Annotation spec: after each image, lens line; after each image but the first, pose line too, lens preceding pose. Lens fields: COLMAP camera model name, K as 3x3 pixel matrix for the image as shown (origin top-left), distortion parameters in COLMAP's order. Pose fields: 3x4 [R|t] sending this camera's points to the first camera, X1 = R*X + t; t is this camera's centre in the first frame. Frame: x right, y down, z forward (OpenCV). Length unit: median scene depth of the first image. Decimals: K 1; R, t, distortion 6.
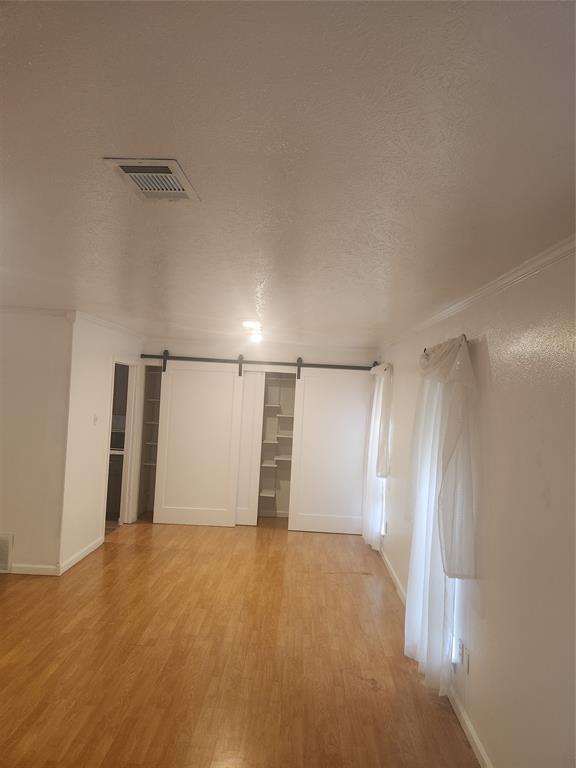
lens RADIAL K [[511.0, 0, 297.4], [0, 511.0, 383.8], [0, 0, 1]] dist [0.043648, -0.000953]
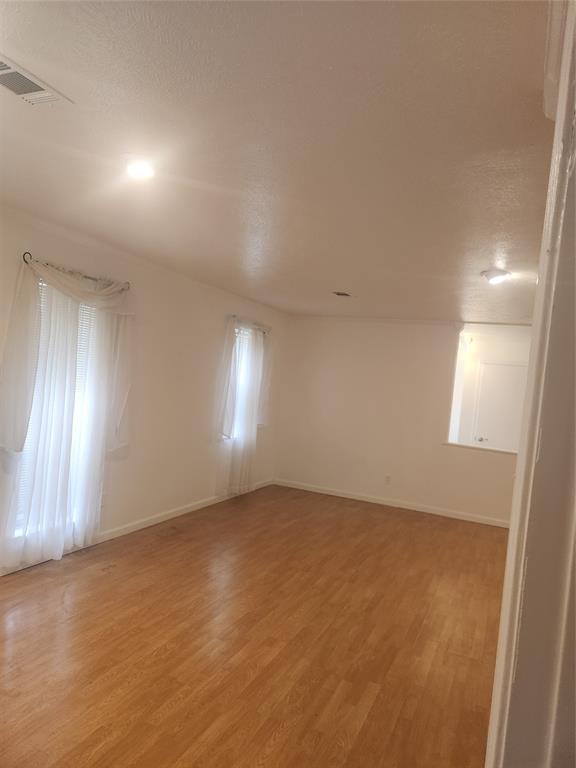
lens RADIAL K [[518.3, 0, 286.7], [0, 518.3, 385.9], [0, 0, 1]] dist [0.037529, -0.004115]
pose [[-0.905255, -0.142348, 0.400313, -0.317639], [-0.142465, 0.989356, 0.029641, 0.038079], [-0.400272, -0.030198, -0.915899, 0.966219]]
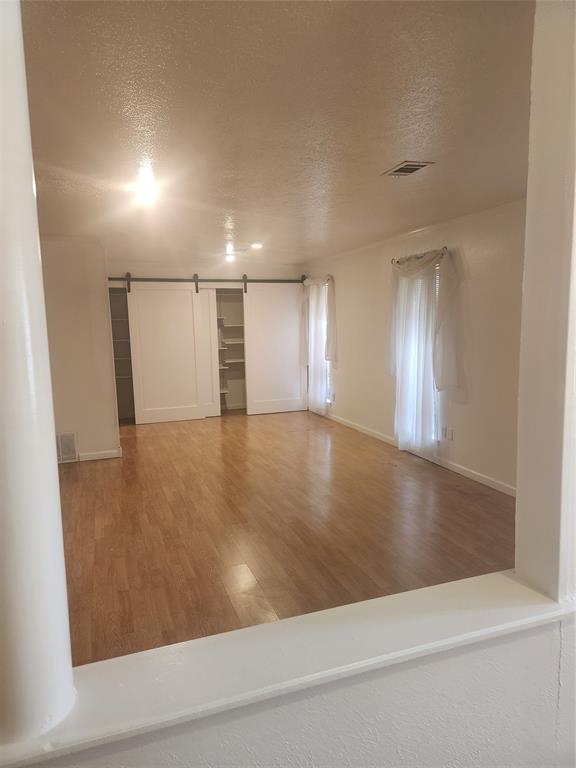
lens RADIAL K [[518.3, 0, 286.7], [0, 518.3, 385.9], [0, 0, 1]] dist [0.037529, -0.004115]
pose [[0.936216, -0.112445, 0.332950, -0.348572], [0.063634, 0.986009, 0.154067, 0.024939], [-0.345616, -0.123053, 0.930273, -0.202409]]
